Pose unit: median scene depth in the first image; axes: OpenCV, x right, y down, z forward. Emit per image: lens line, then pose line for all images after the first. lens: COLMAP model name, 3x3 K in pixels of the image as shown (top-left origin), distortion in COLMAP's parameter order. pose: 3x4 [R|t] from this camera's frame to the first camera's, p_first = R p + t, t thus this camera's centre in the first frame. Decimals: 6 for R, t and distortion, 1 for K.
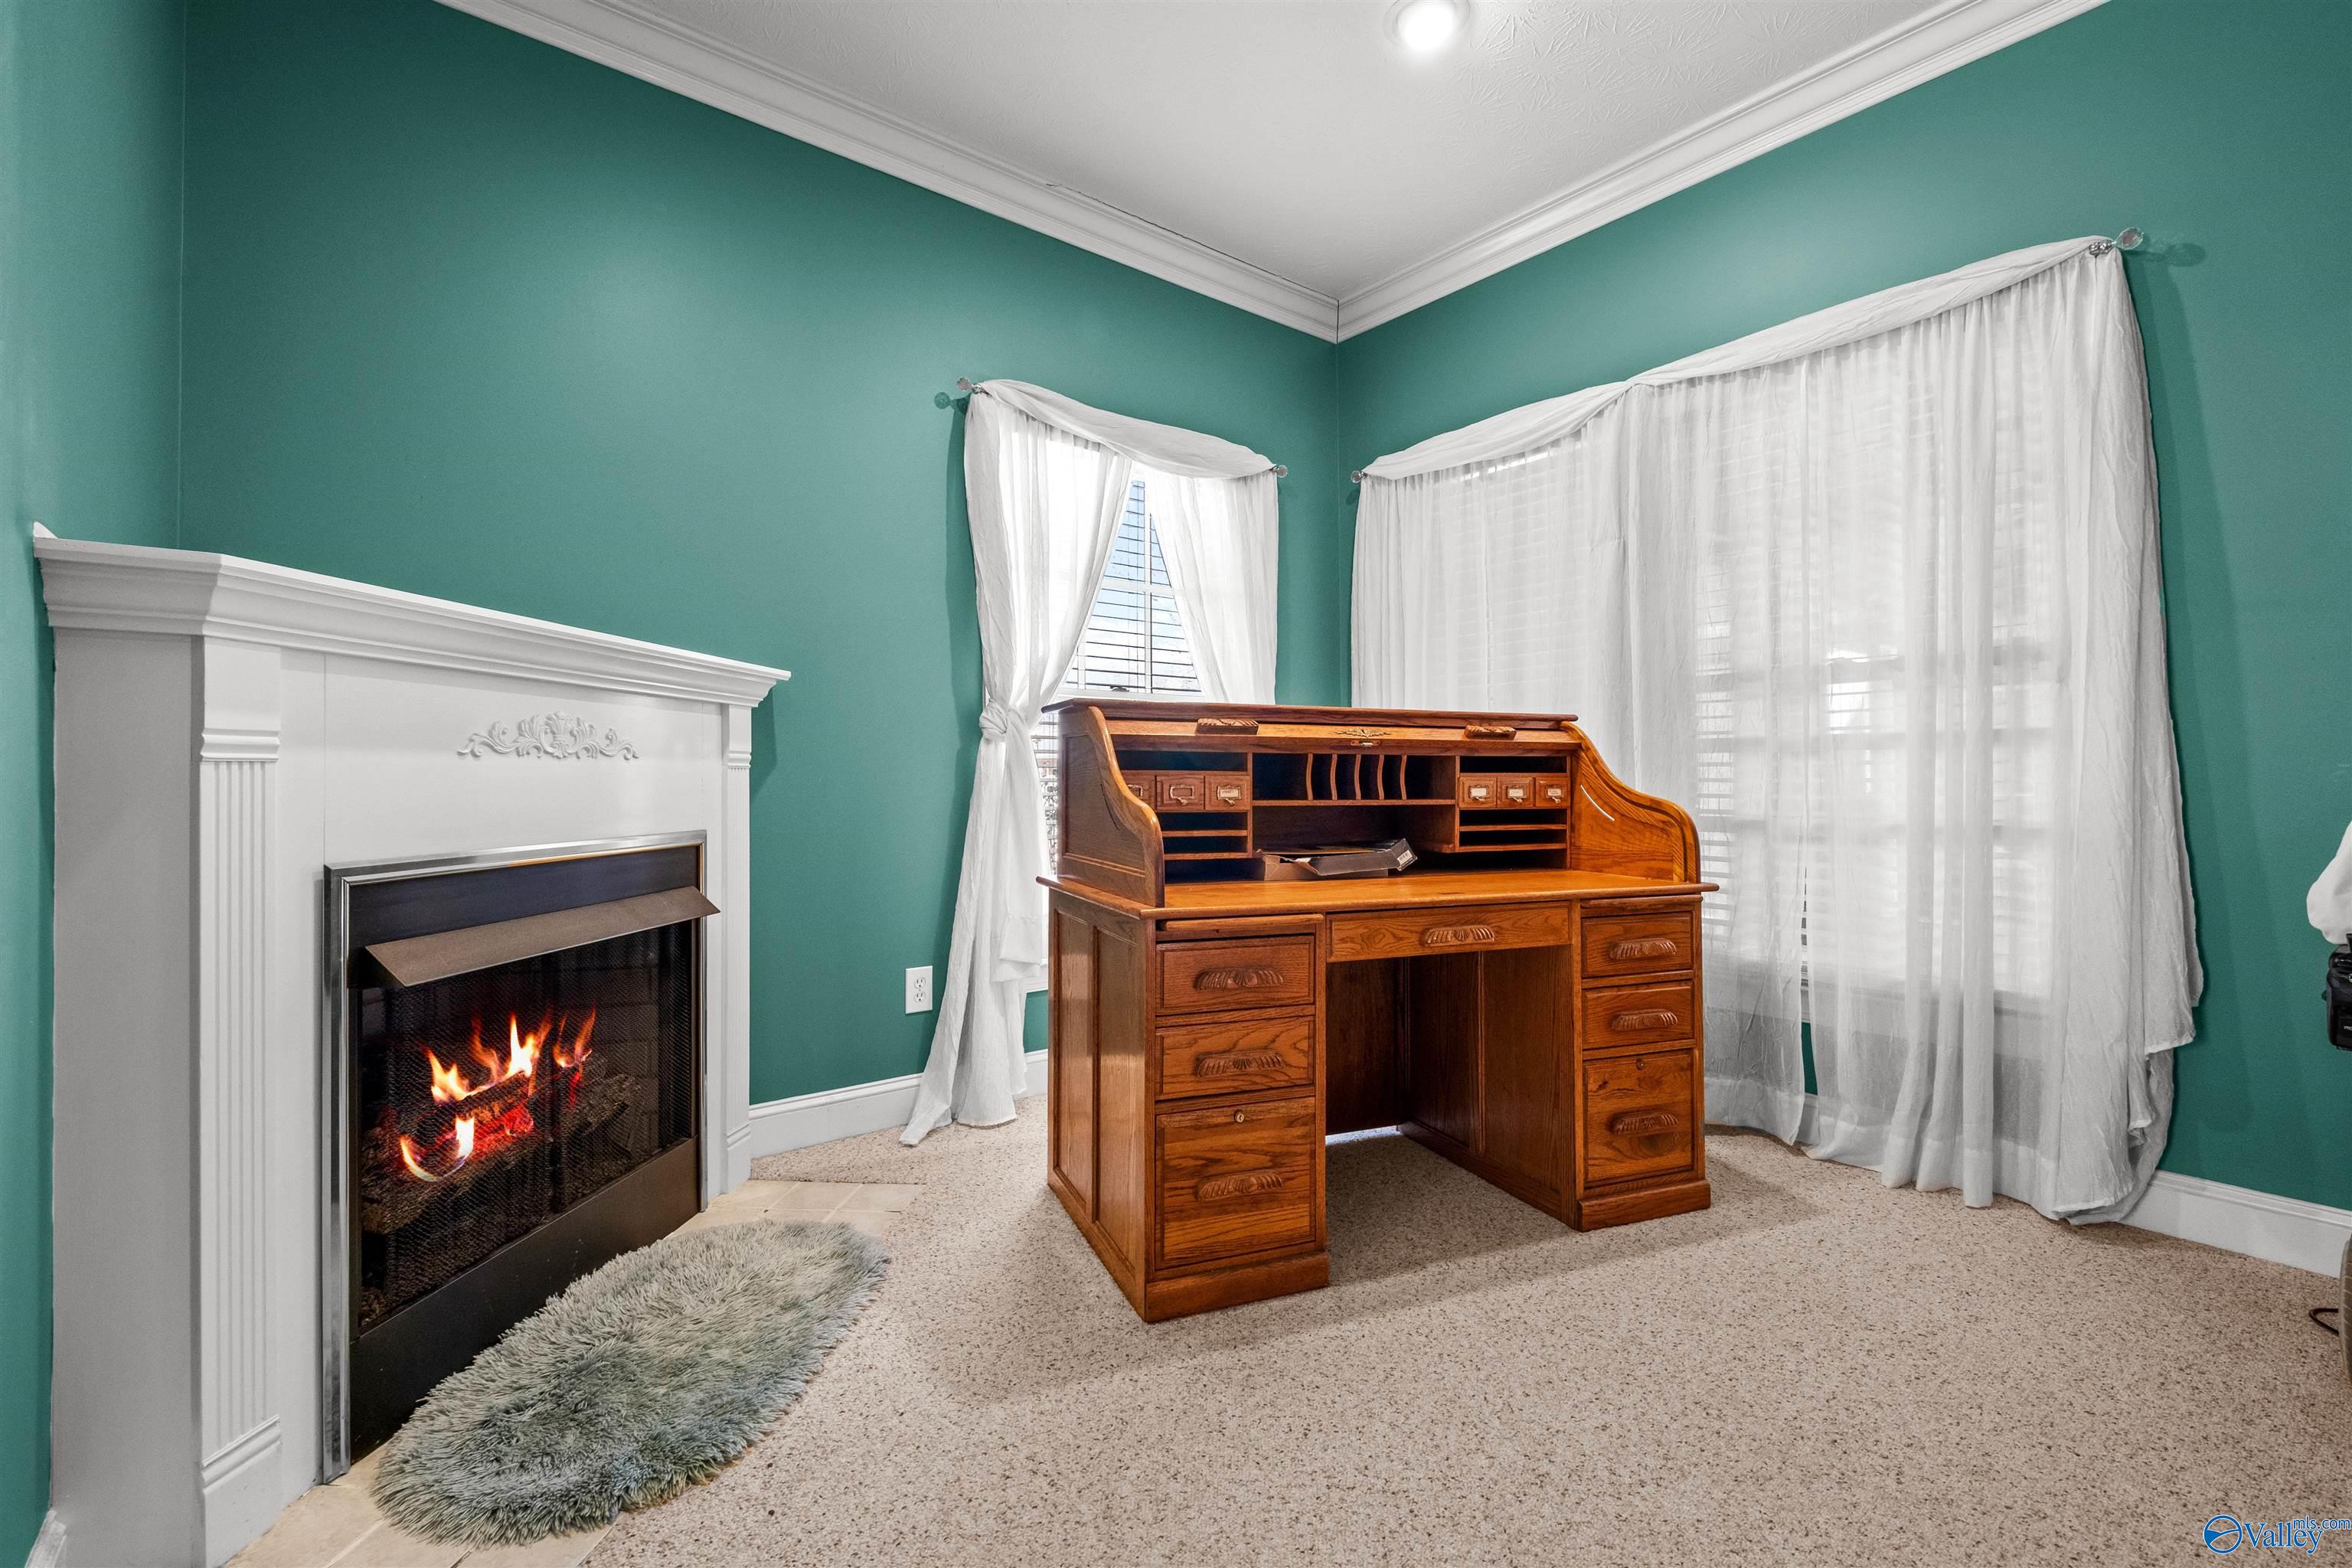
lens RADIAL K [[1030.7, 0, 1183.6], [0, 1030.7, 777.6], [0, 0, 1]] dist [-0.002807, -0.001912]
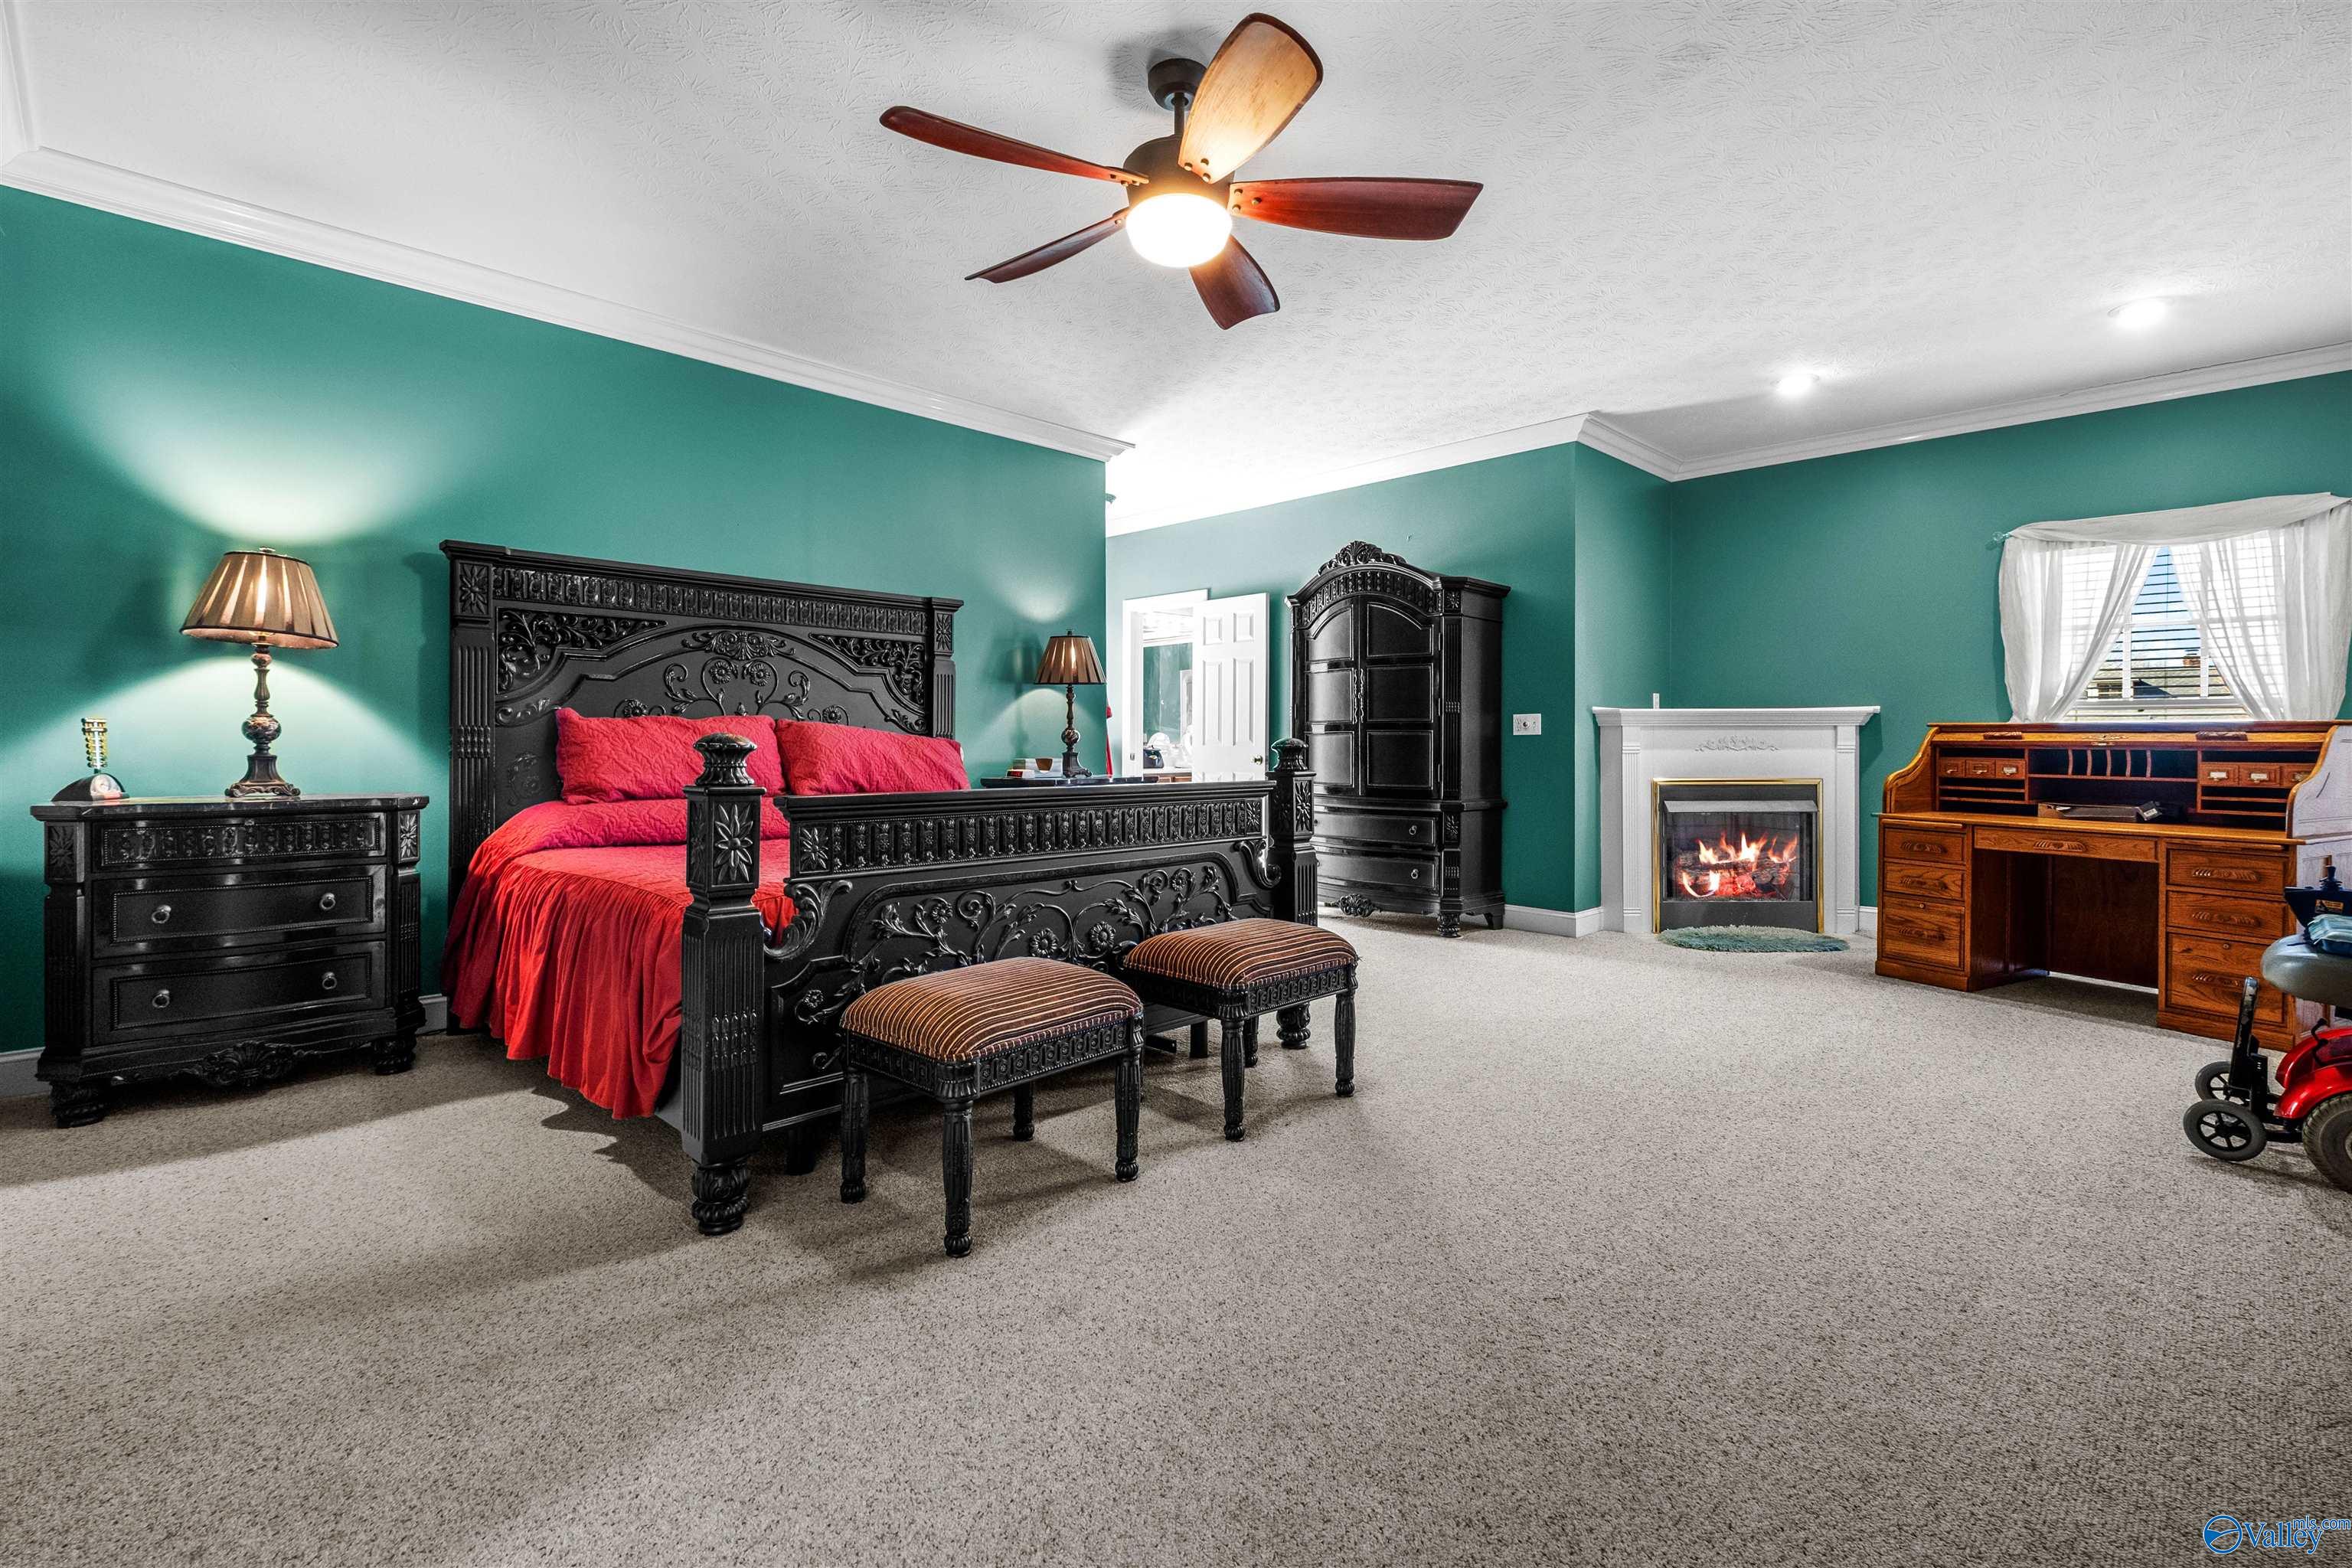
lens RADIAL K [[1030.7, 0, 1191.7], [0, 1030.7, 734.2], [0, 0, 1]] dist [-0.002807, -0.001912]
pose [[0.120142, -0.002750, -0.992753, 1.766170], [0.005966, 0.999980, -0.002048, -0.056737], [0.992739, -0.005677, 0.120156, -0.760926]]
